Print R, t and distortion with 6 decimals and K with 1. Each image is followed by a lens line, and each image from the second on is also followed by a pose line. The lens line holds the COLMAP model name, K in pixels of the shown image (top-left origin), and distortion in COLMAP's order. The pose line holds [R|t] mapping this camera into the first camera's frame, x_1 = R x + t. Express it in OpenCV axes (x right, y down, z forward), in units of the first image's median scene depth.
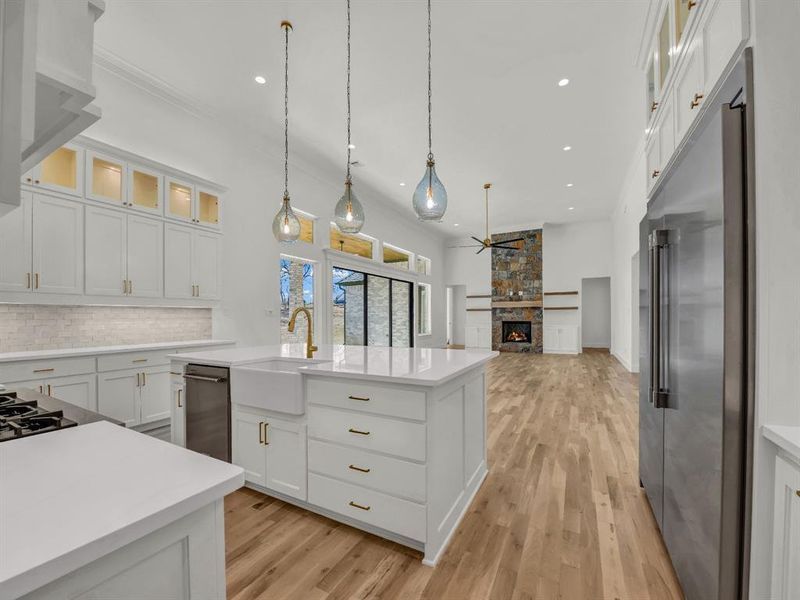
lens RADIAL K [[325.5, 0, 398.4], [0, 325.5, 316.0], [0, 0, 1]] dist [-0.003083, -0.008446]
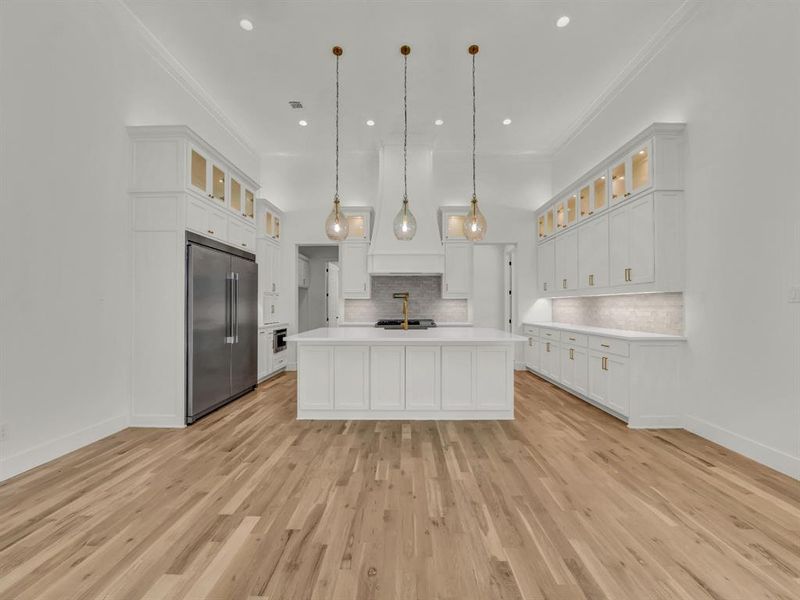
lens RADIAL K [[336.2, 0, 401.4], [0, 336.2, 303.4], [0, 0, 1]] dist [-0.017874, -0.000285]
pose [[-0.889435, 0.005621, -0.457026, 0.121791], [0.008530, 0.999954, -0.004303, -0.000798], [0.456981, -0.007725, -0.889443, 0.571966]]
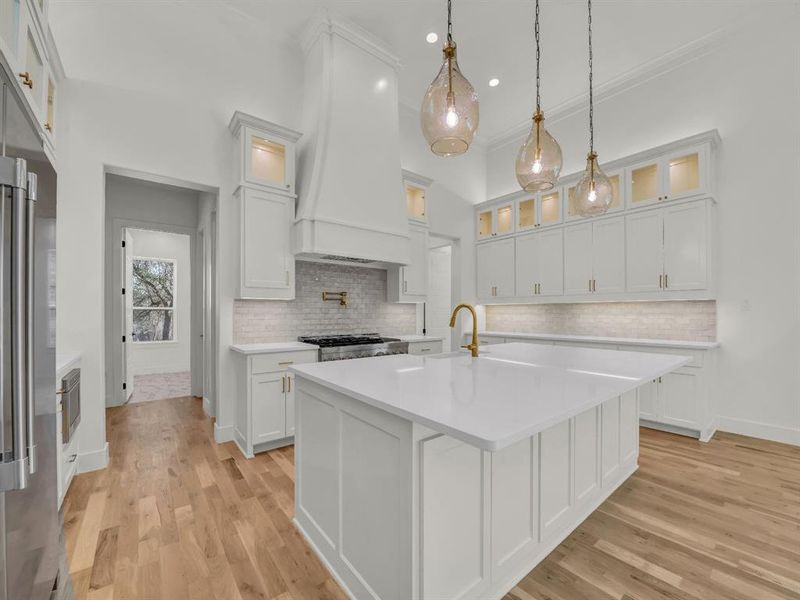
lens RADIAL K [[332.9, 0, 410.0], [0, 332.9, 313.1], [0, 0, 1]] dist [-0.019638, -0.000382]
pose [[-0.375126, 0.007957, -0.926940, 0.154840], [0.003493, 0.999968, 0.007170, -0.000979], [0.926967, -0.000548, -0.375142, 0.268125]]
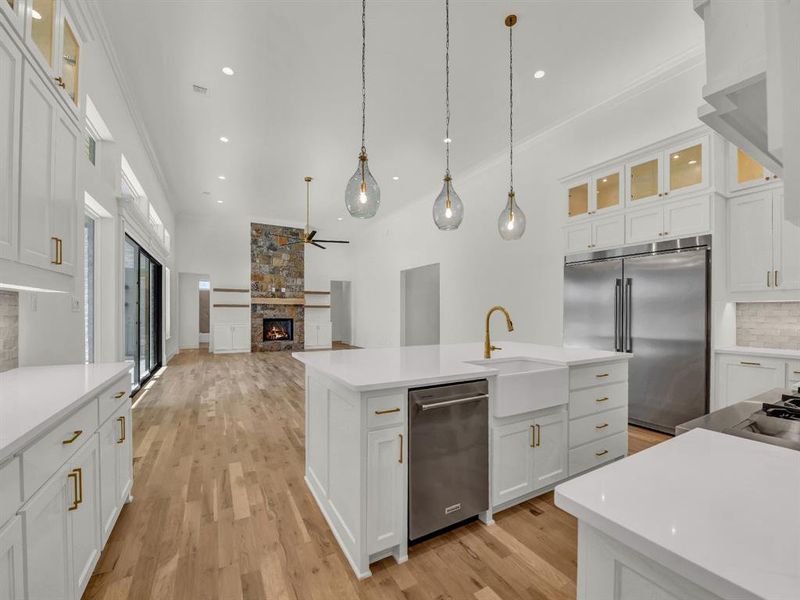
lens RADIAL K [[332.9, 0, 410.0], [0, 332.9, 313.1], [0, 0, 1]] dist [-0.019638, -0.000382]
pose [[0.527464, 0.006496, 0.849553, -0.278653], [-0.007277, 0.999969, -0.003129, -0.000068], [-0.849546, -0.004532, 0.527494, 0.152896]]
